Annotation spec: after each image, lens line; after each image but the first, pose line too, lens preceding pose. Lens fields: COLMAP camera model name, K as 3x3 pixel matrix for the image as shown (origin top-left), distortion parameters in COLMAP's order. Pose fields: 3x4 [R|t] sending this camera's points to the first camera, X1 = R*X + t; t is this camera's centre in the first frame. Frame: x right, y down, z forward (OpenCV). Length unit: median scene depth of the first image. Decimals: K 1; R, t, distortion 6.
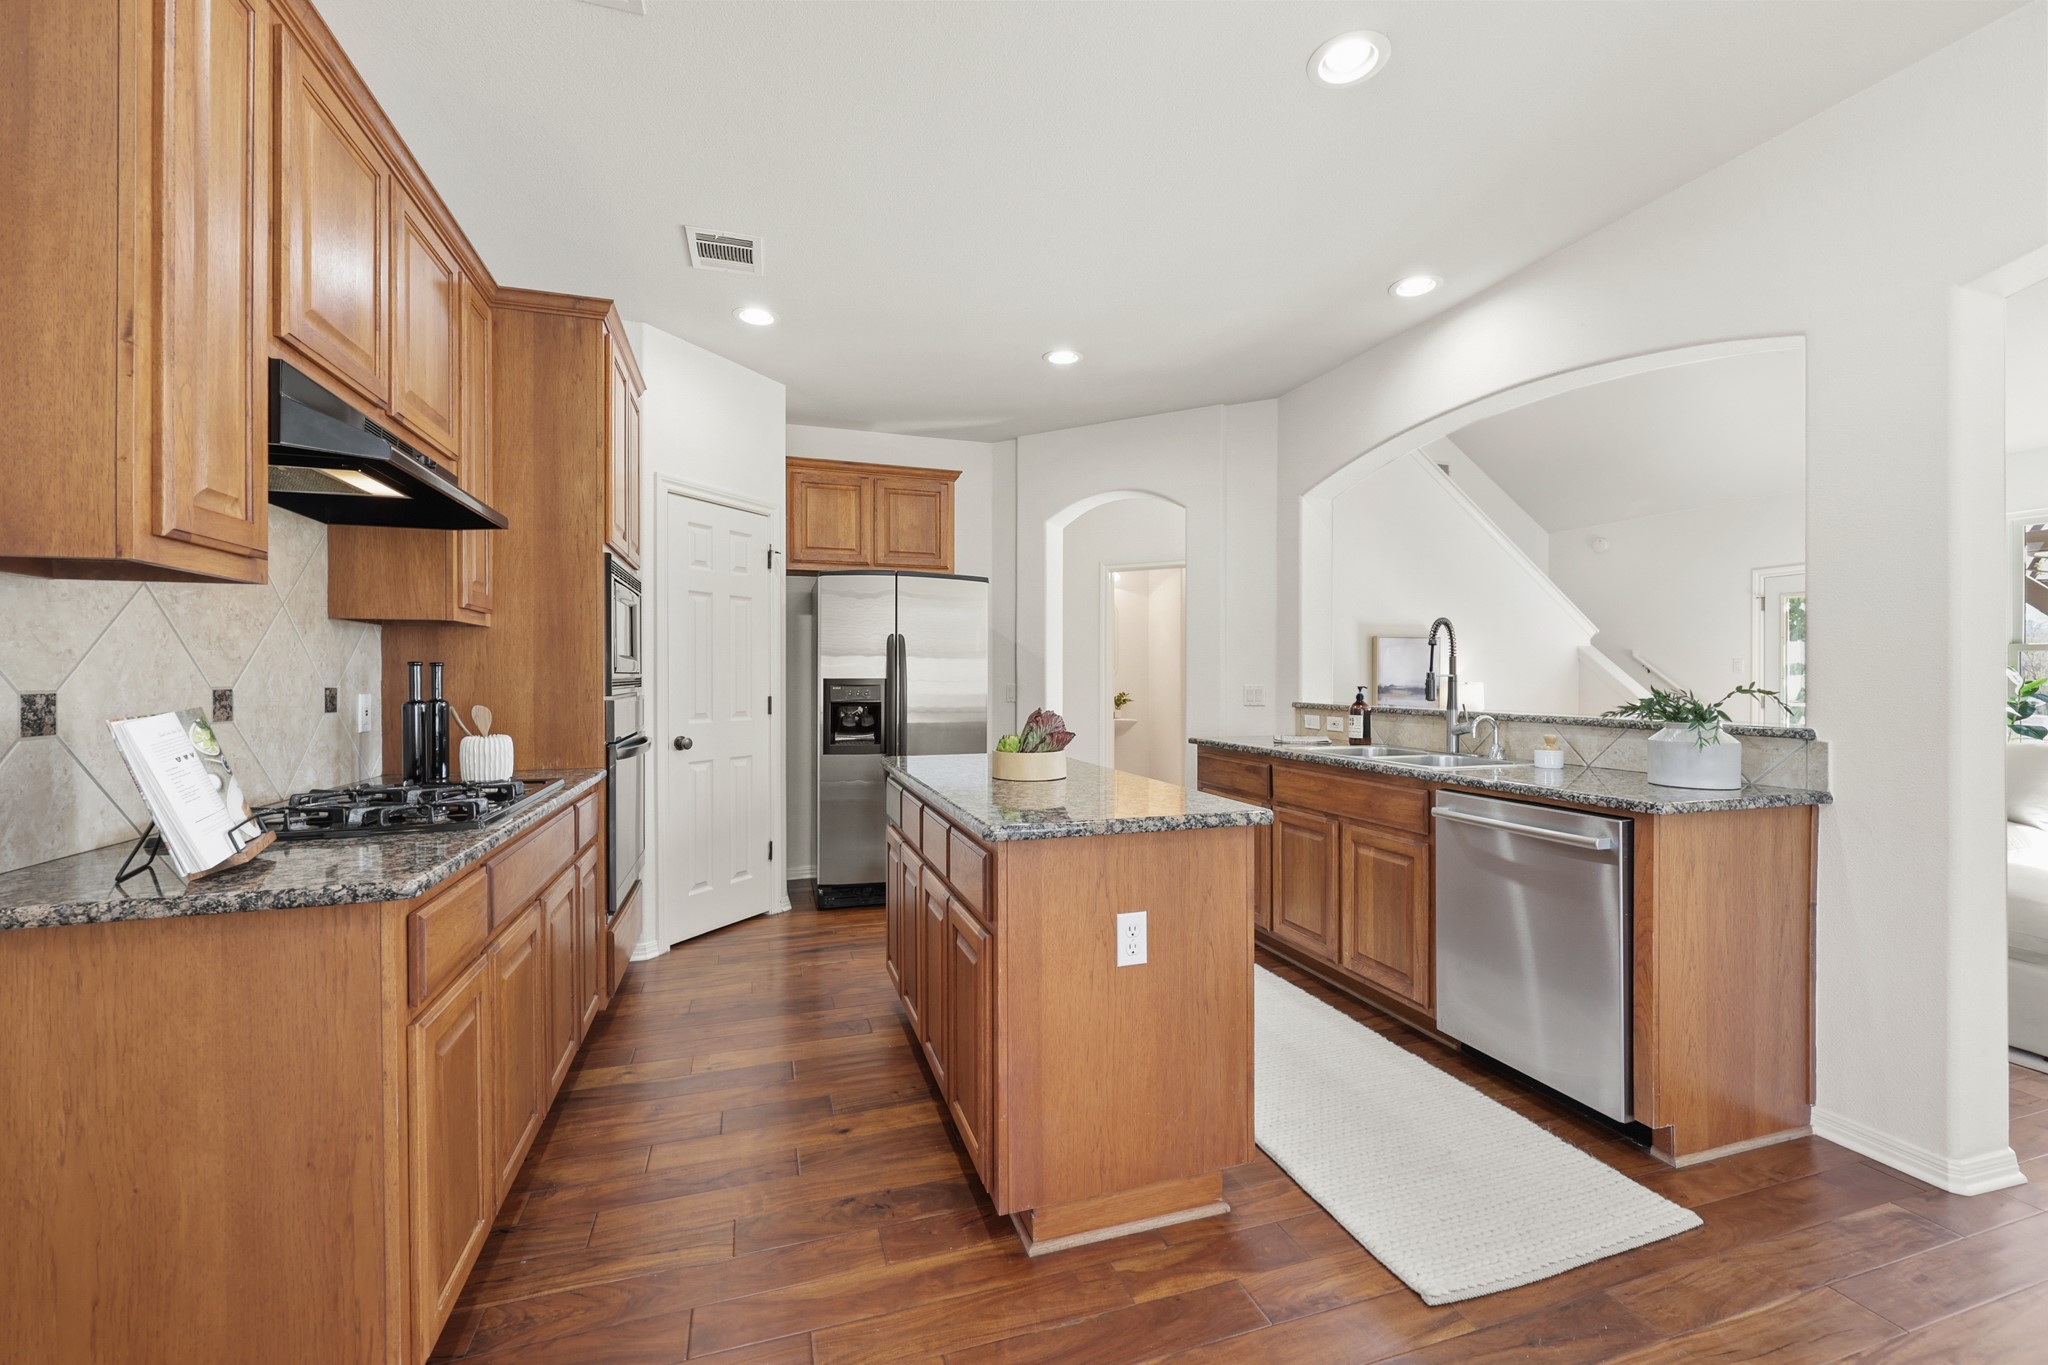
lens RADIAL K [[824.7, 0, 1025.4], [0, 824.7, 679.8], [0, 0, 1]] dist [-0.001226, -0.000242]
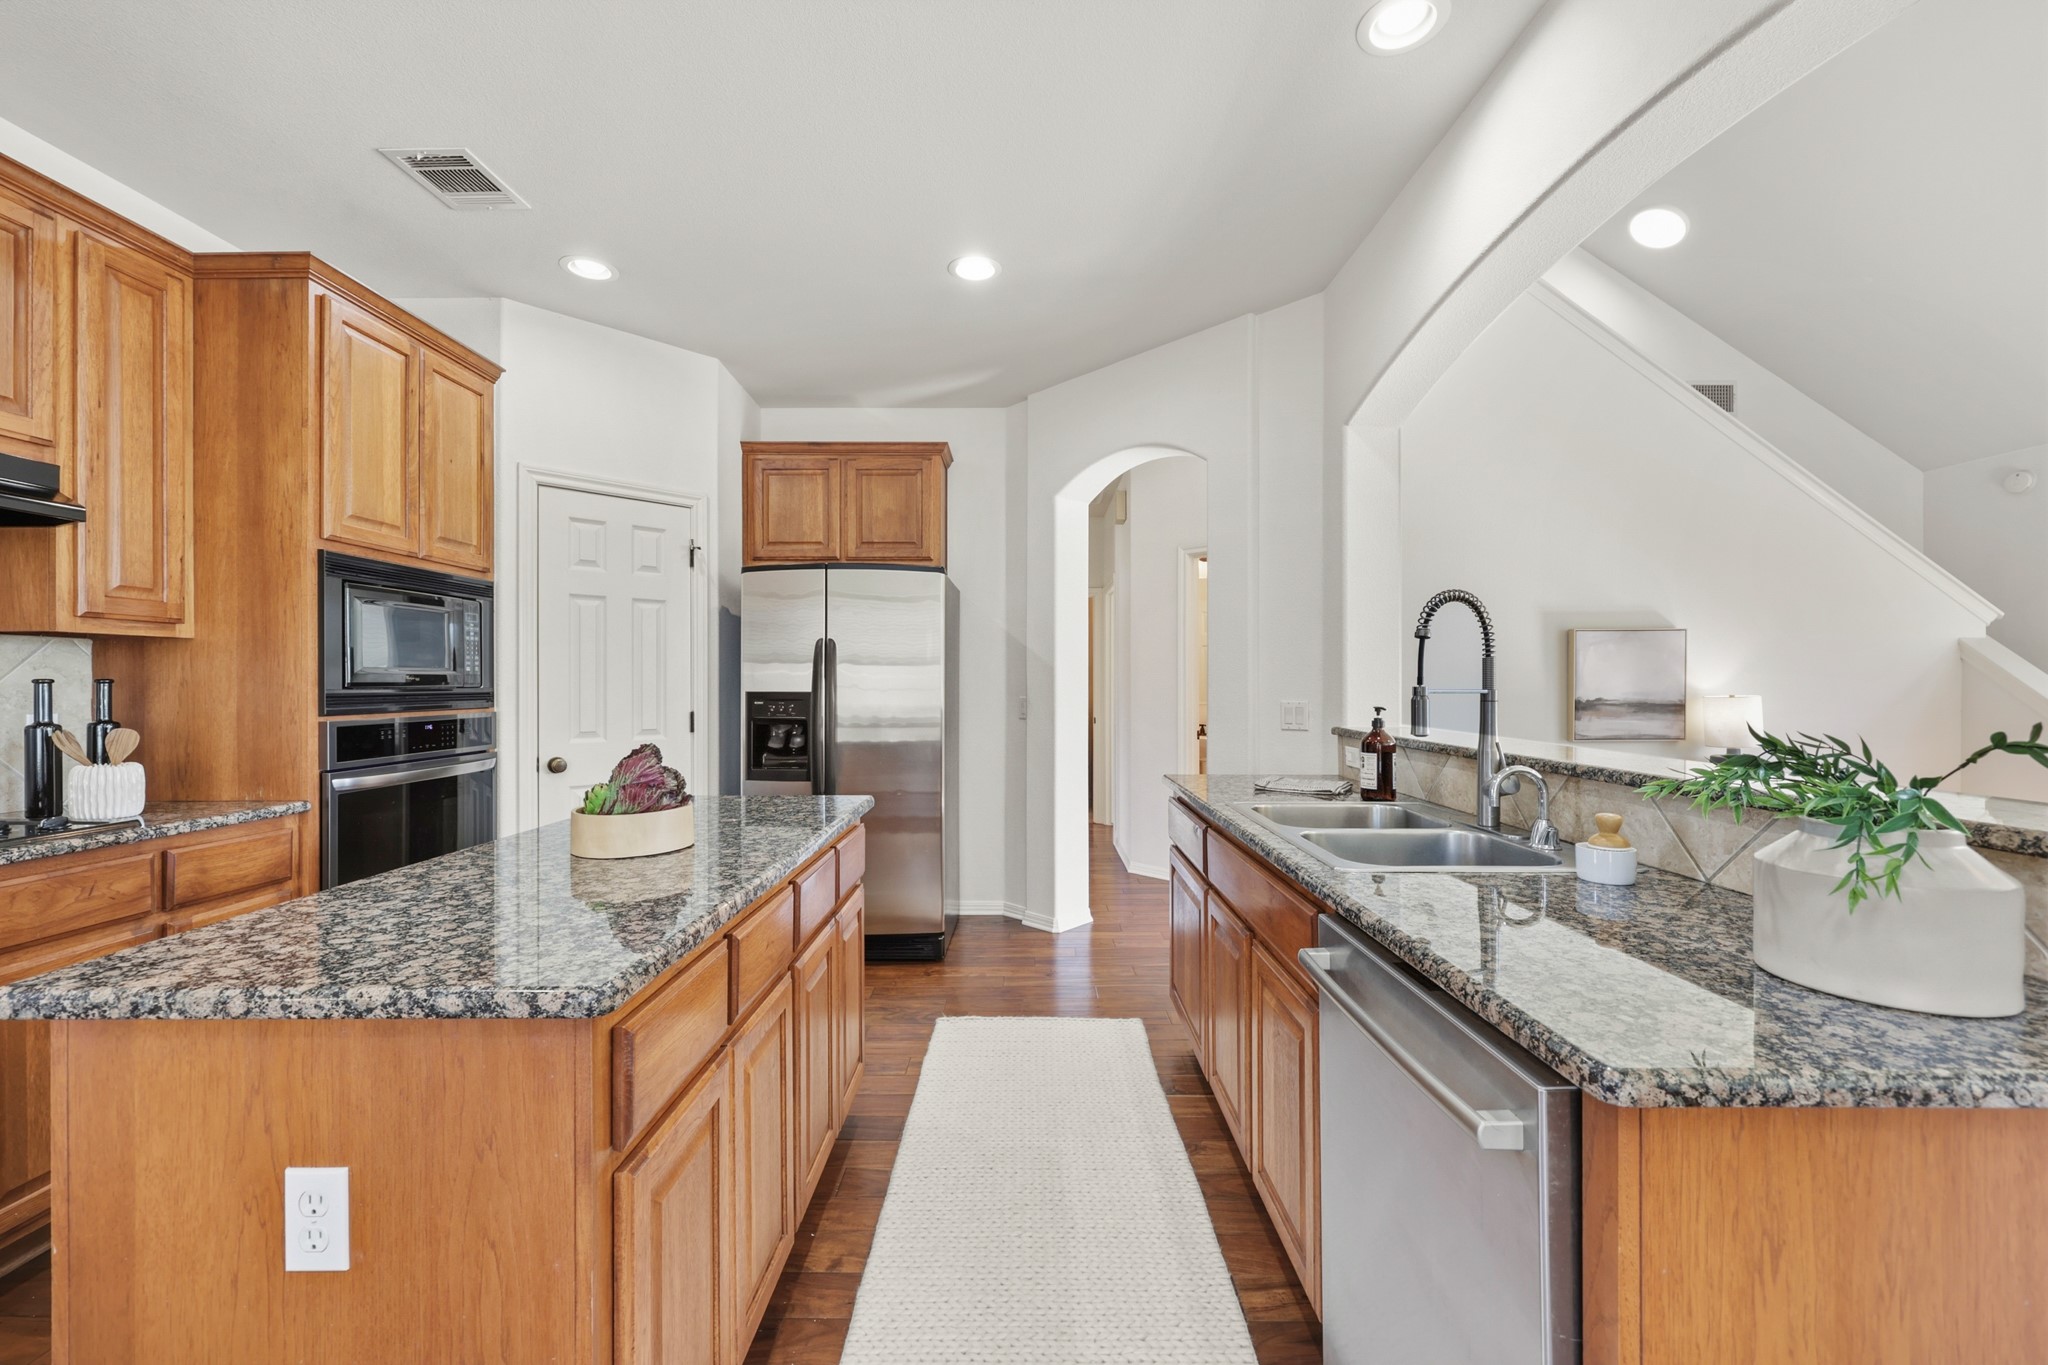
lens RADIAL K [[824.7, 0, 1025.4], [0, 824.7, 679.8], [0, 0, 1]] dist [-0.001226, -0.000242]
pose [[0.950149, -0.003719, -0.311775, 0.462780], [0.001214, 0.999965, -0.008226, -0.010623], [0.311795, 0.007437, 0.950120, 0.423131]]
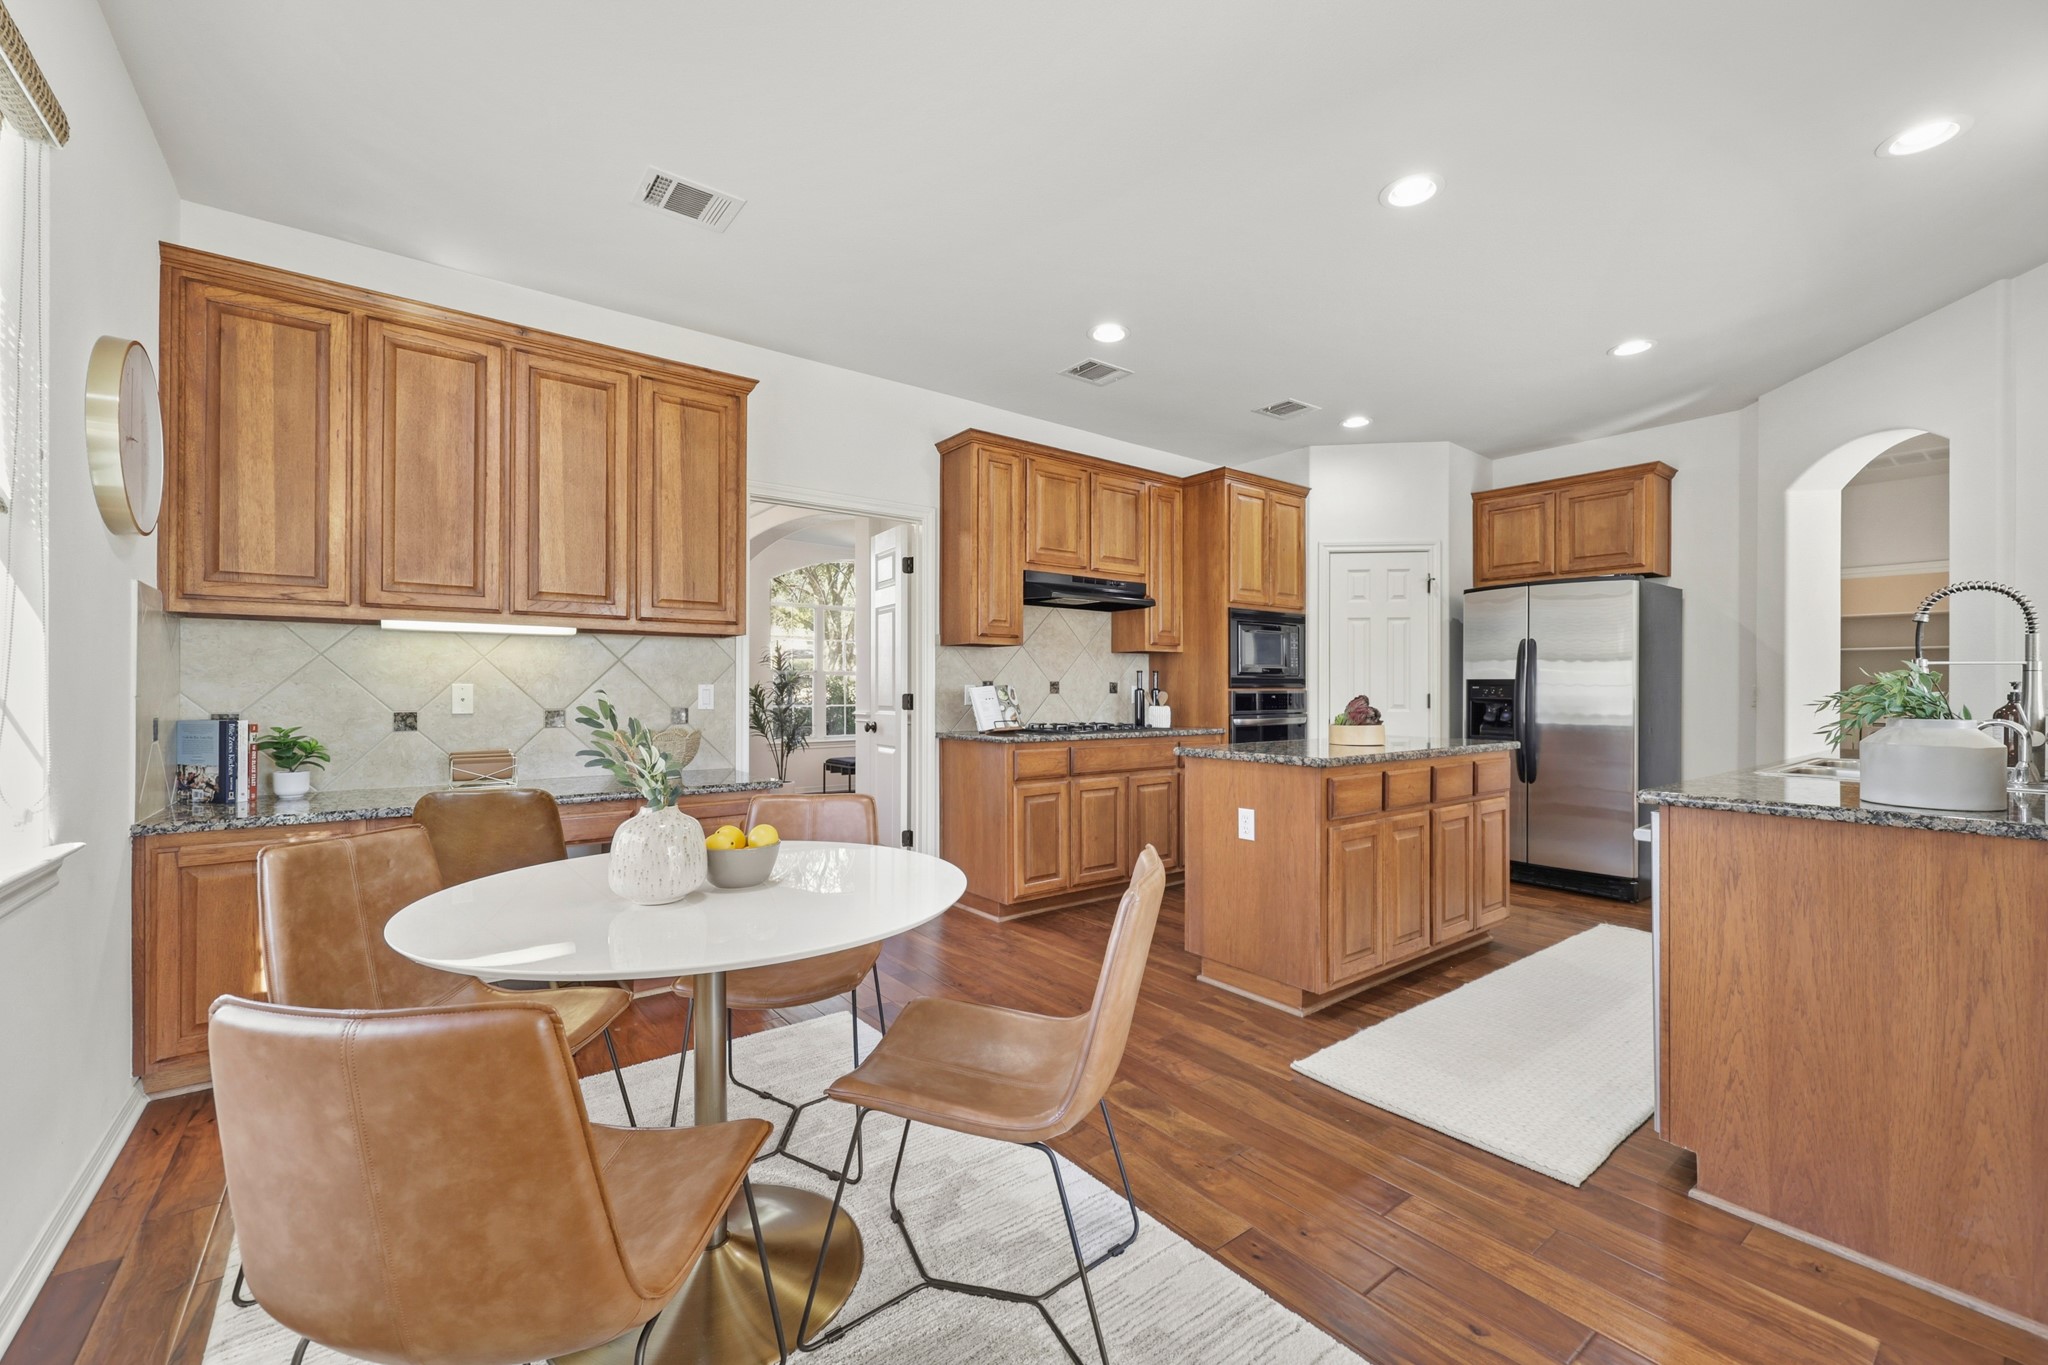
lens RADIAL K [[833.0, 0, 1024.9], [0, 833.0, 686.9], [0, 0, 1]] dist [-0.001320, 0.000075]
pose [[0.333408, -0.000968, -0.942782, 1.046060], [-0.005891, 0.999978, -0.003110, 0.025104], [0.942764, 0.006591, 0.333395, -0.006095]]
